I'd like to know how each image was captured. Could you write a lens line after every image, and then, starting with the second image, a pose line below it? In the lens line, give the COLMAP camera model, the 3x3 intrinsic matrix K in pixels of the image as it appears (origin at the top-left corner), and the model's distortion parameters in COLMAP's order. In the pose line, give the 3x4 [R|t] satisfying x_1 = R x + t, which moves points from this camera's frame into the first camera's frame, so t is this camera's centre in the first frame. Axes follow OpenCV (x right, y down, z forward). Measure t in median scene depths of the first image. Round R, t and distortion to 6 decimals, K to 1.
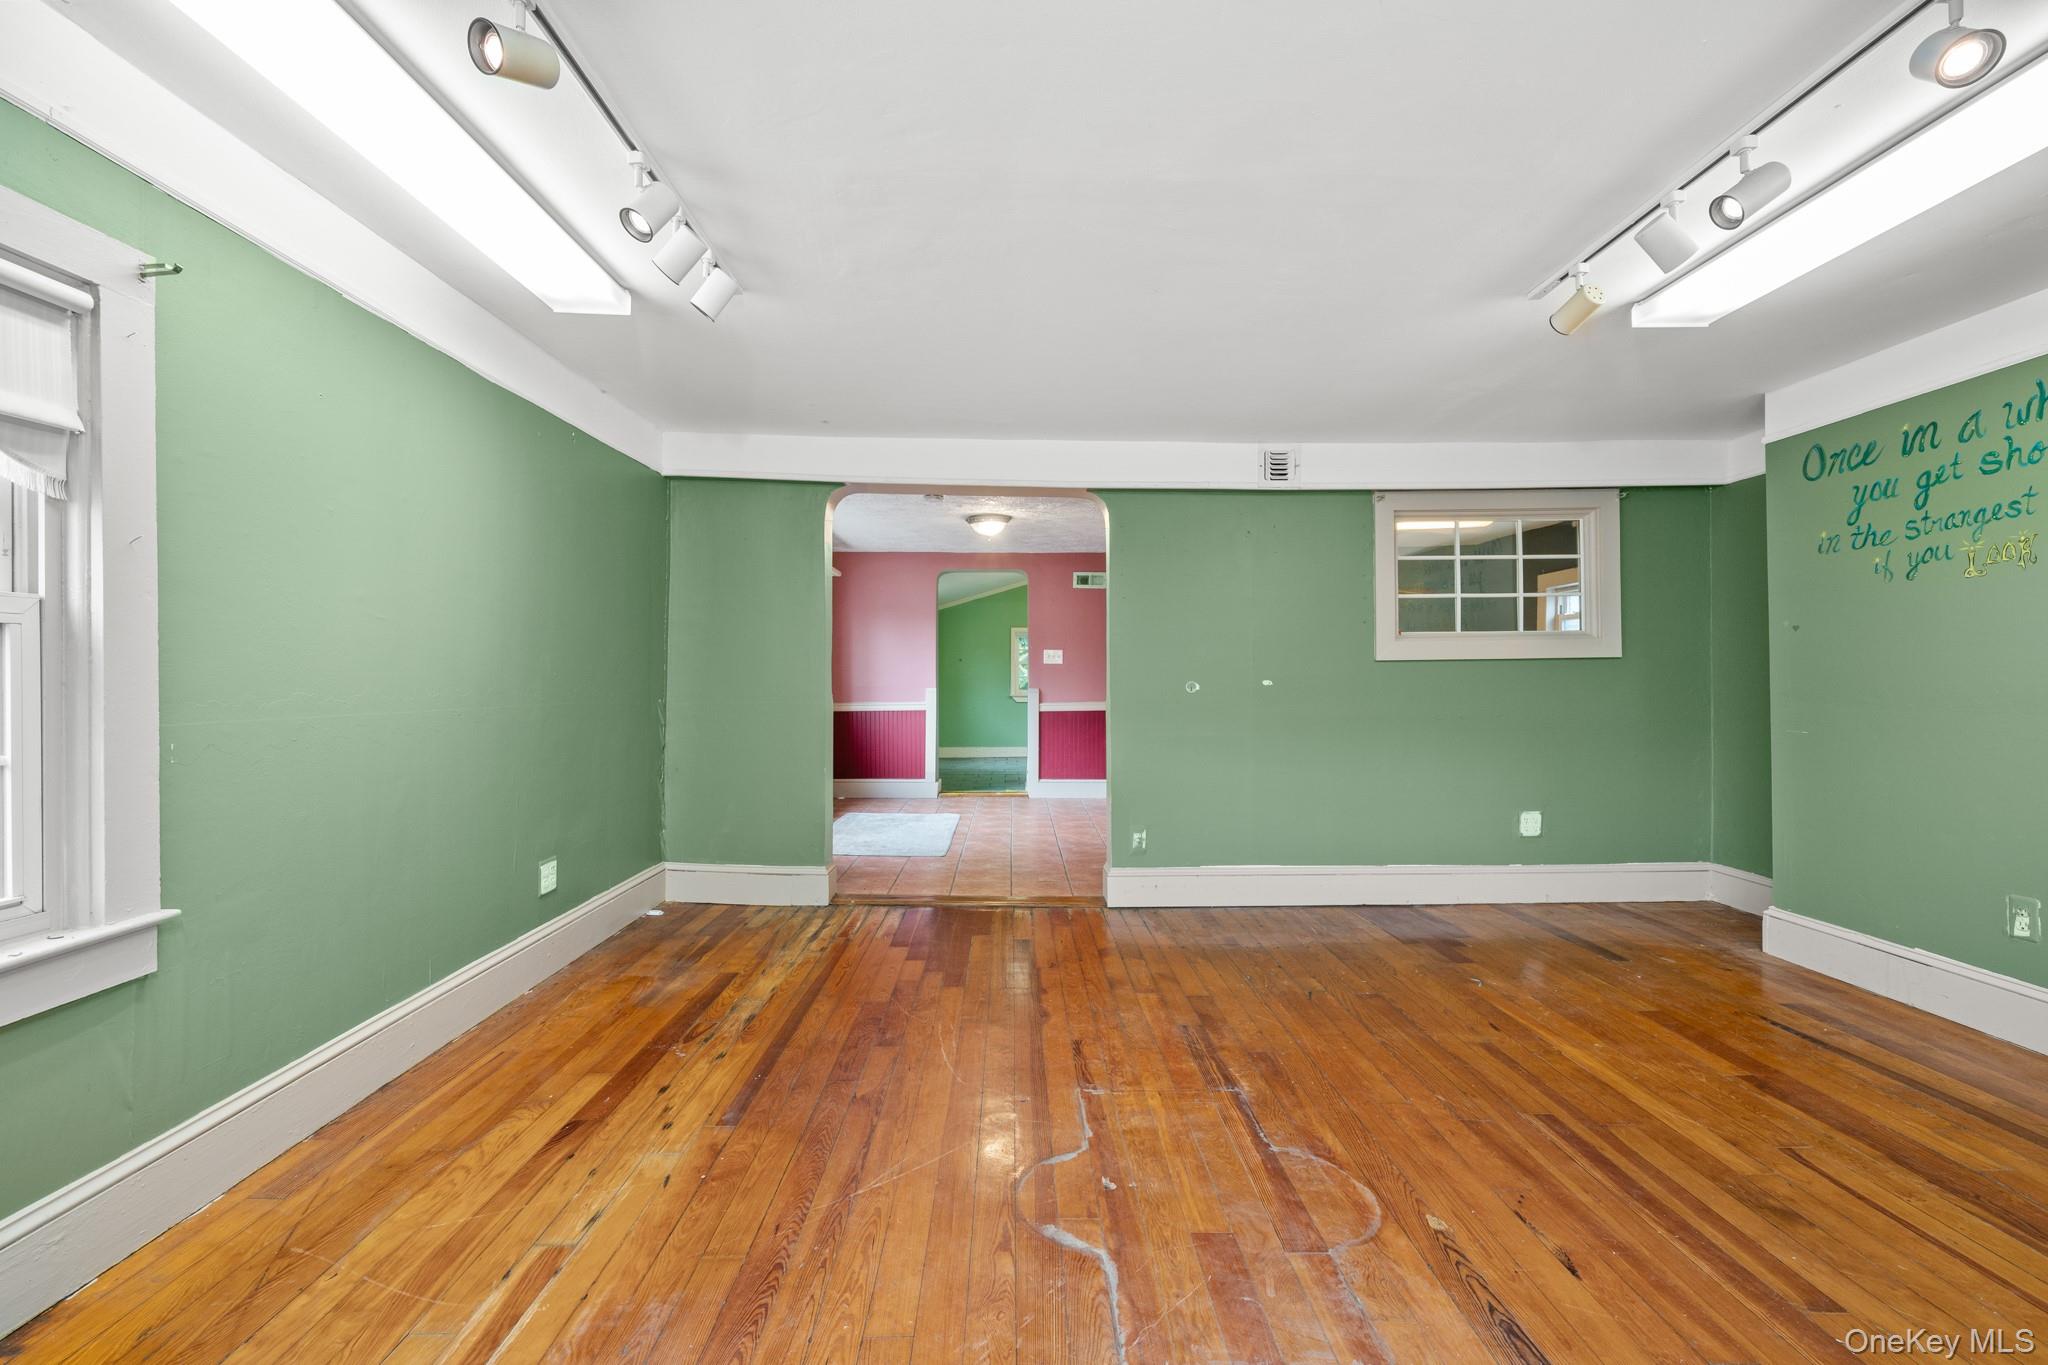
lens RADIAL K [[835.4, 0, 1015.8], [0, 835.4, 678.2], [0, 0, 1]] dist [-0.000813, 0.000072]
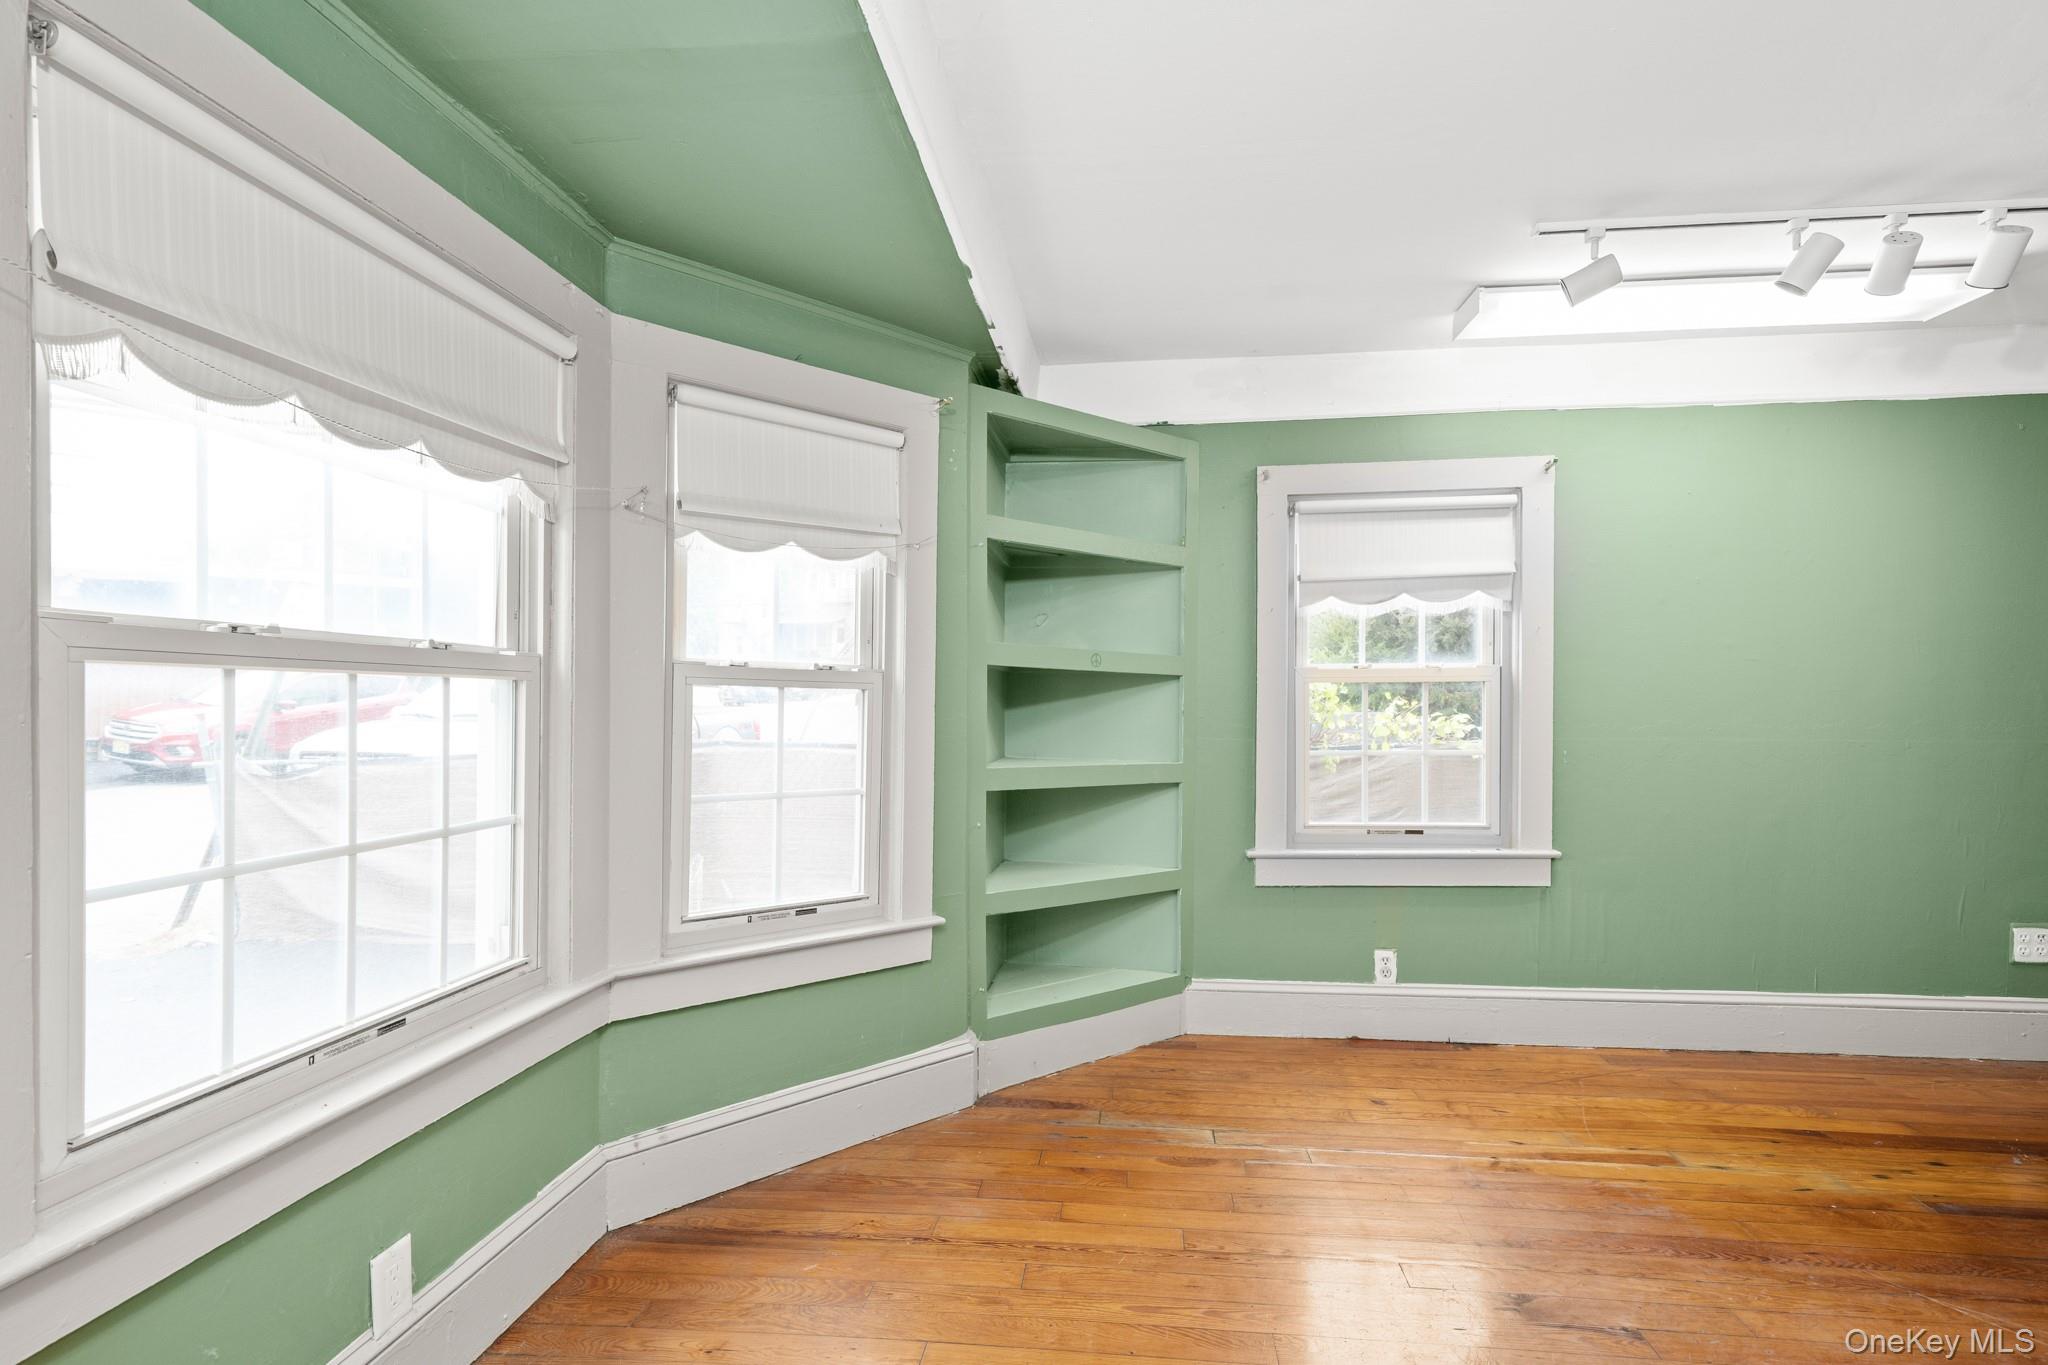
lens RADIAL K [[977.4, 0, 1026.3], [0, 977.4, 728.0], [0, 0, 1]] dist [0.001681, 0.000438]
pose [[-0.119598, 0.020284, -0.992615, 0.561258], [-0.001011, 0.999788, 0.020553, -0.001649], [0.992822, 0.003462, -0.119553, 0.107873]]
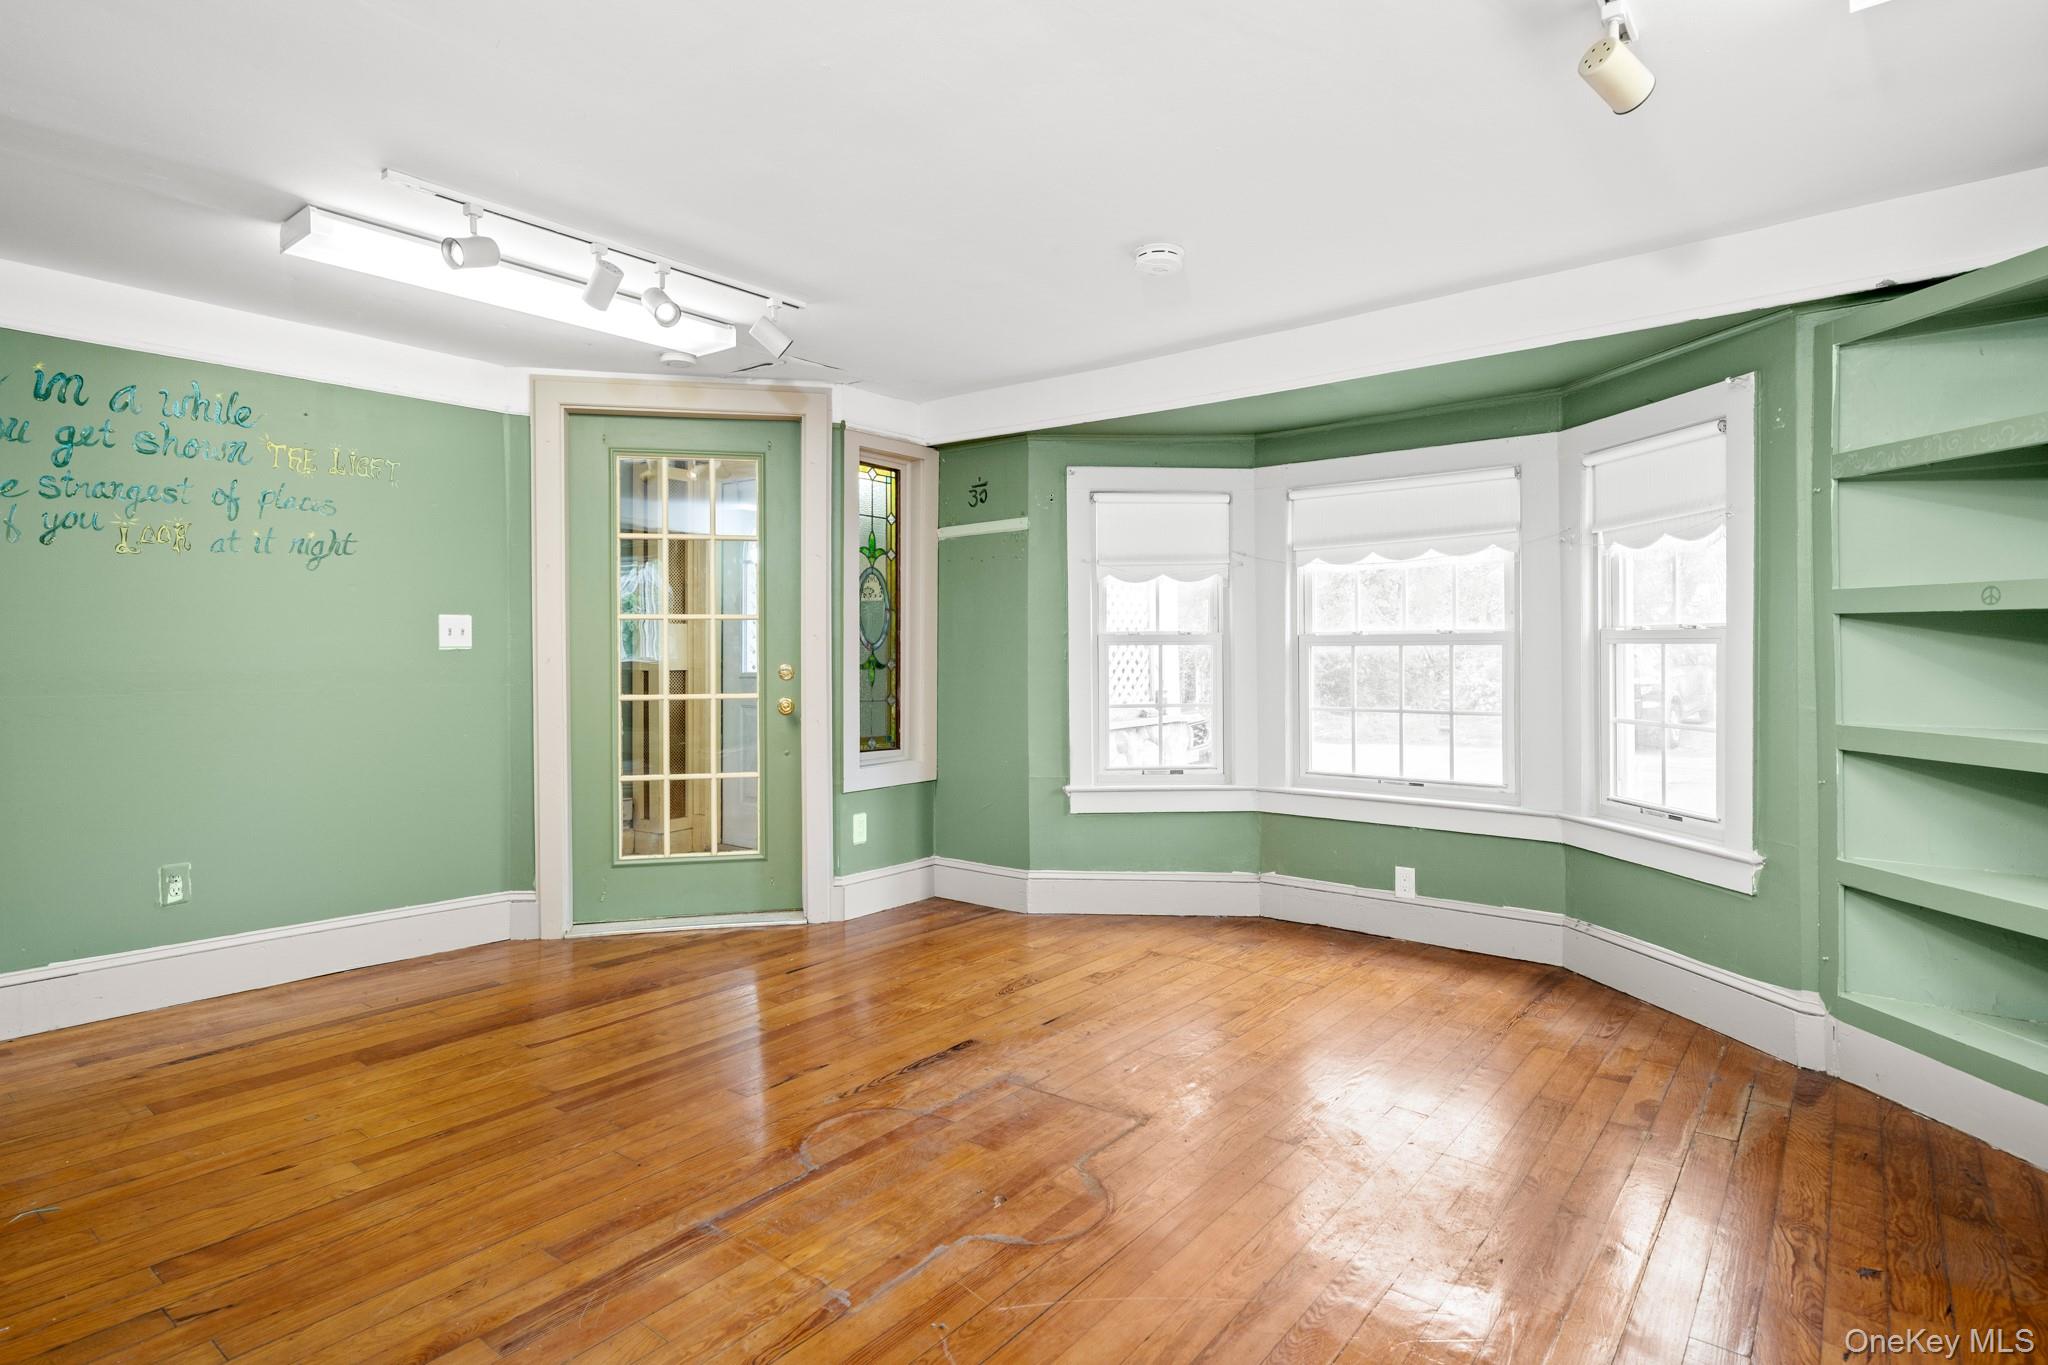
lens RADIAL K [[1060.0, 0, 1018.6], [0, 1060.0, 658.0], [0, 0, 1]] dist [0.001566, 0.000701]
pose [[-0.778936, -0.002674, 0.627098, -0.395150], [-0.002492, 0.999996, 0.001168, -0.002447], [-0.627099, -0.000653, -0.778940, 1.163303]]
